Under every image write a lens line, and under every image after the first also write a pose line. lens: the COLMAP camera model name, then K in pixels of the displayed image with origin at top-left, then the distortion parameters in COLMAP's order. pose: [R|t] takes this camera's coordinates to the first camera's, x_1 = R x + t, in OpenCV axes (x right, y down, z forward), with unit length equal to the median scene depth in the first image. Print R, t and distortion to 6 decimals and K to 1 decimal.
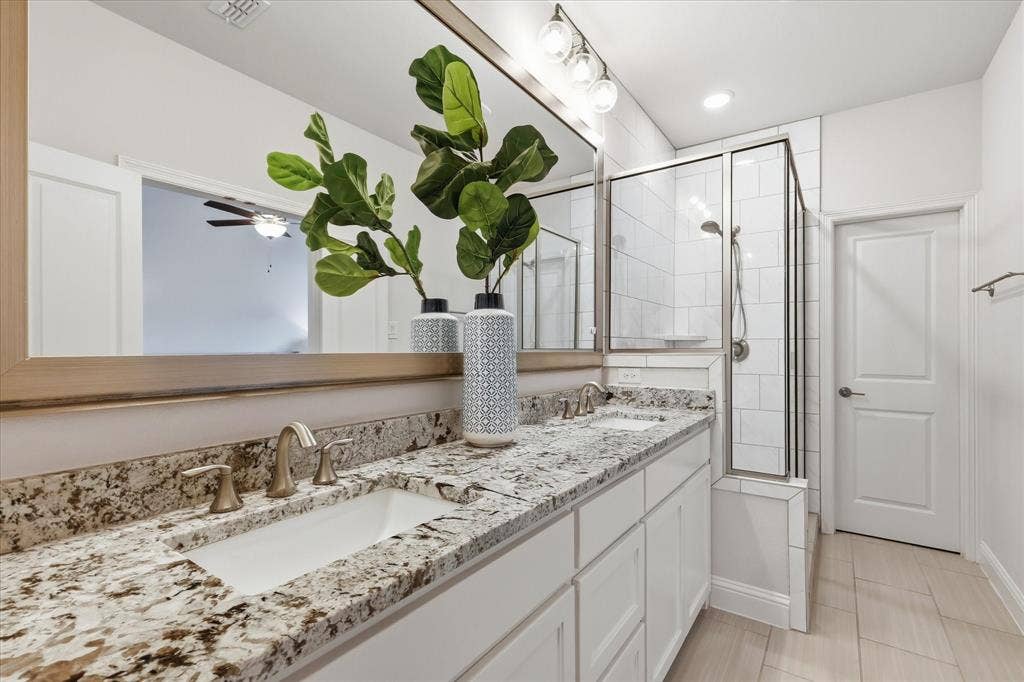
lens RADIAL K [[448.0, 0, 513.6], [0, 448.0, 345.9], [0, 0, 1]] dist [-0.000974, 0.000142]
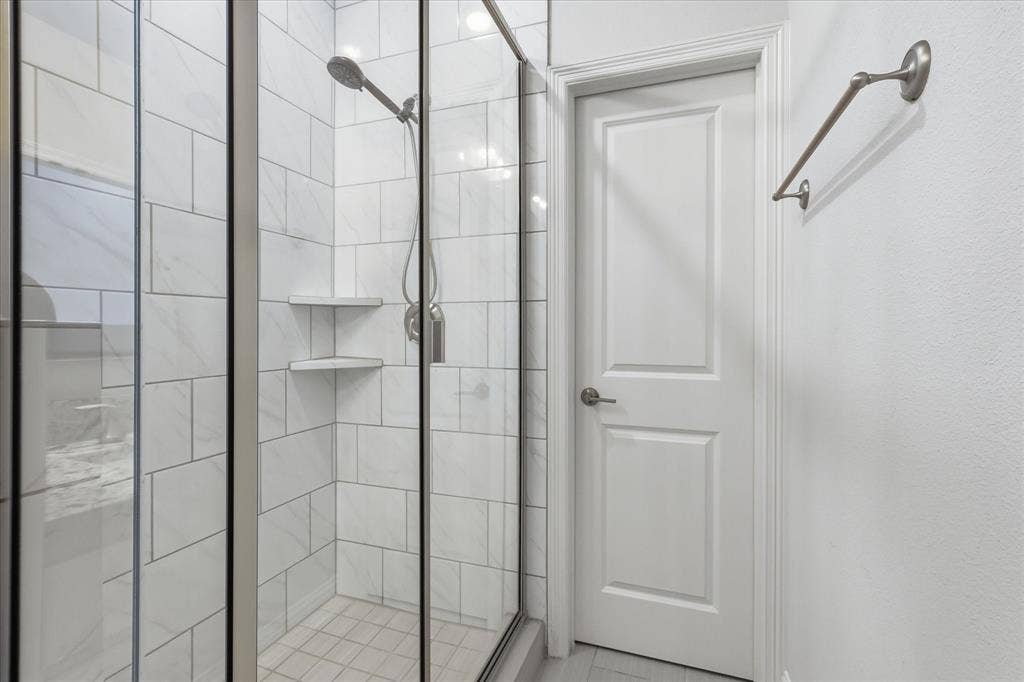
lens RADIAL K [[448.0, 0, 513.6], [0, 448.0, 345.9], [0, 0, 1]] dist [-0.000974, 0.000142]
pose [[0.962720, 0.009193, 0.270343, 0.503791], [-0.008010, 0.999953, -0.005478, 0.043724], [-0.270380, 0.003109, 0.962749, 0.492605]]
